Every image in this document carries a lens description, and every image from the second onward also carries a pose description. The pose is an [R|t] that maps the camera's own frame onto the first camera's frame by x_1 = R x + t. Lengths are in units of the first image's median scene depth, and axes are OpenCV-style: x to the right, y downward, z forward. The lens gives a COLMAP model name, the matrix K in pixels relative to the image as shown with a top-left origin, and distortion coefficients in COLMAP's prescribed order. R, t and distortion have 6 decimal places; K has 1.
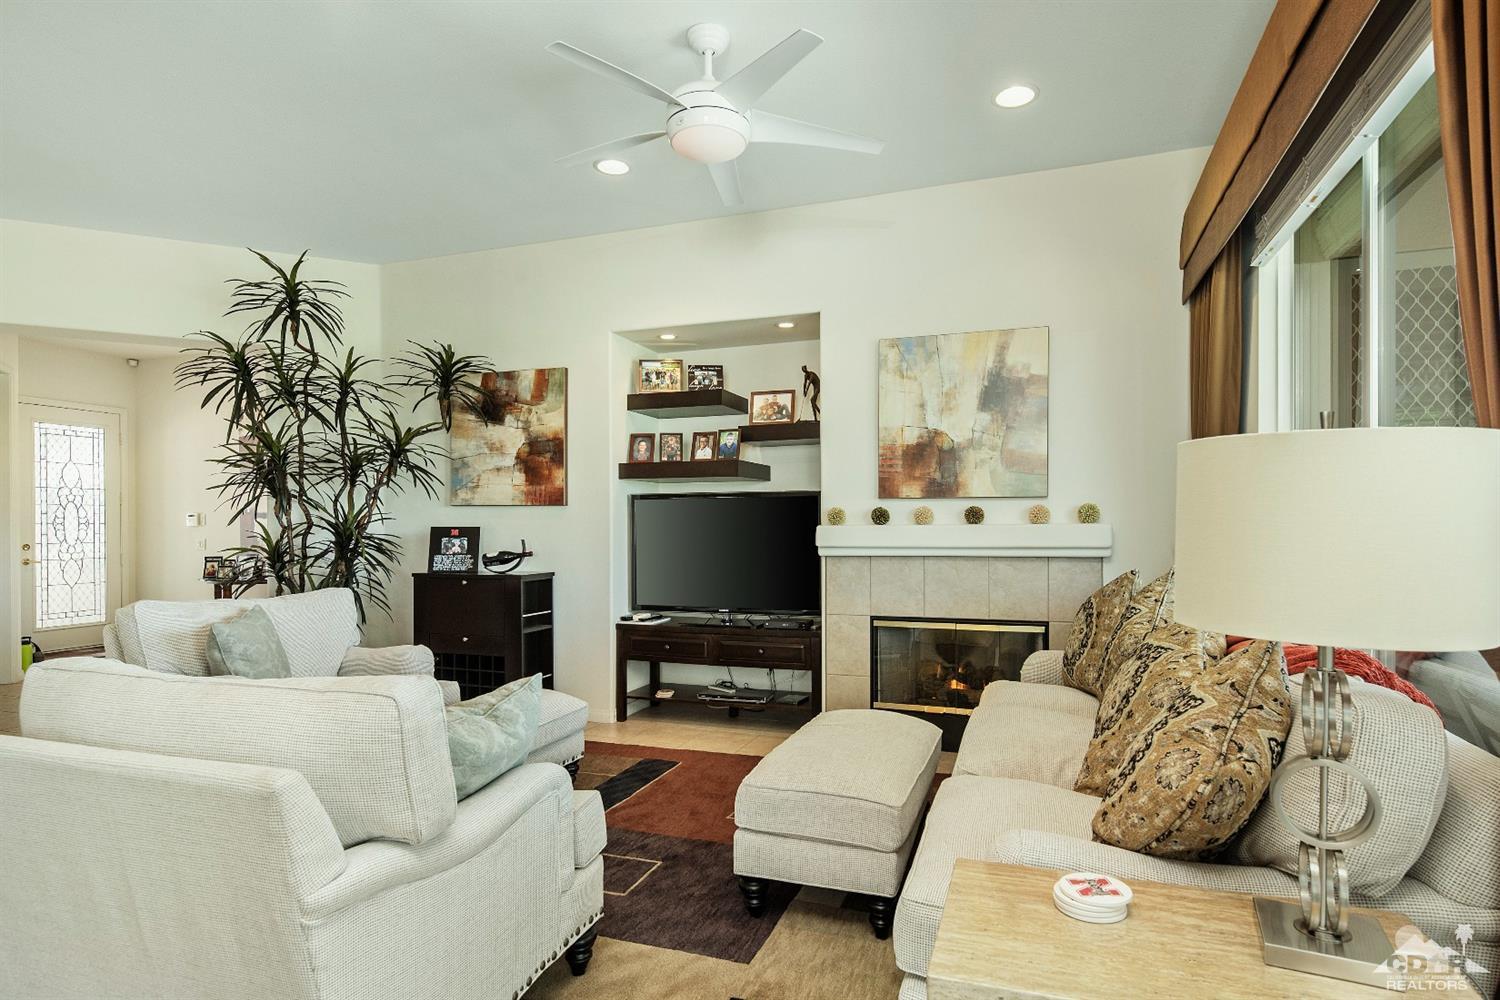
lens RADIAL K [[814.6, 0, 766.9], [0, 814.6, 541.9], [0, 0, 1]] dist [0.006650, -0.009036]
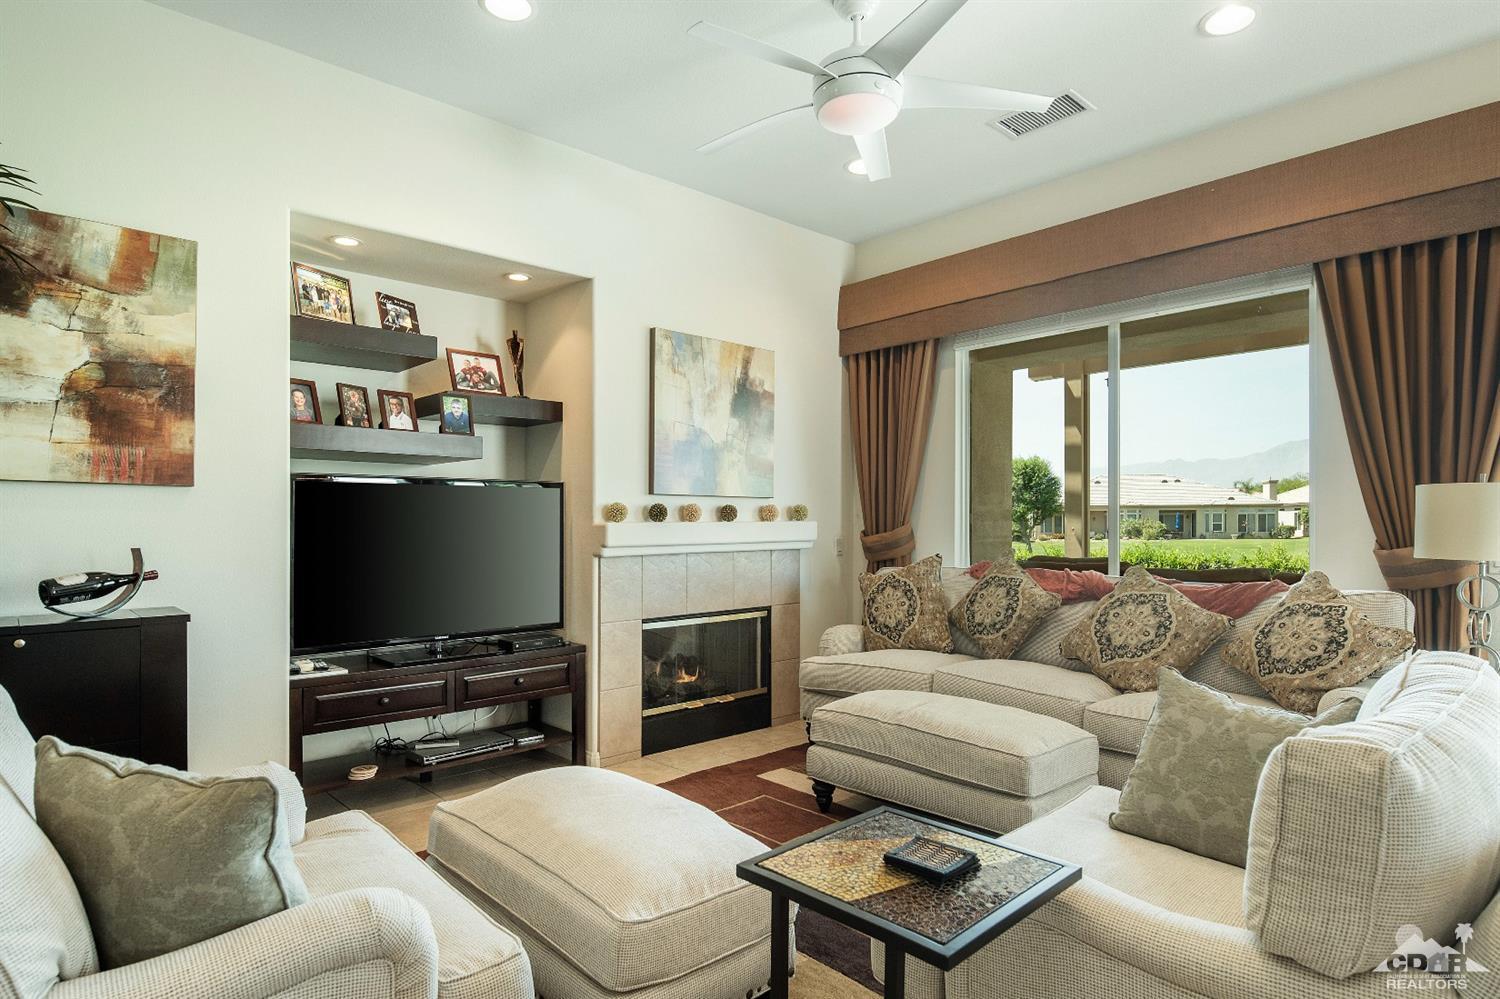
lens RADIAL K [[814.6, 0, 748.8], [0, 814.6, 529.9], [0, 0, 1]] dist [0.006650, -0.009036]
pose [[0.467270, -0.006329, 0.884092, -0.567316], [0.018922, 0.999817, -0.002844, -0.005853], [-0.883912, 0.018058, 0.467304, 0.400162]]
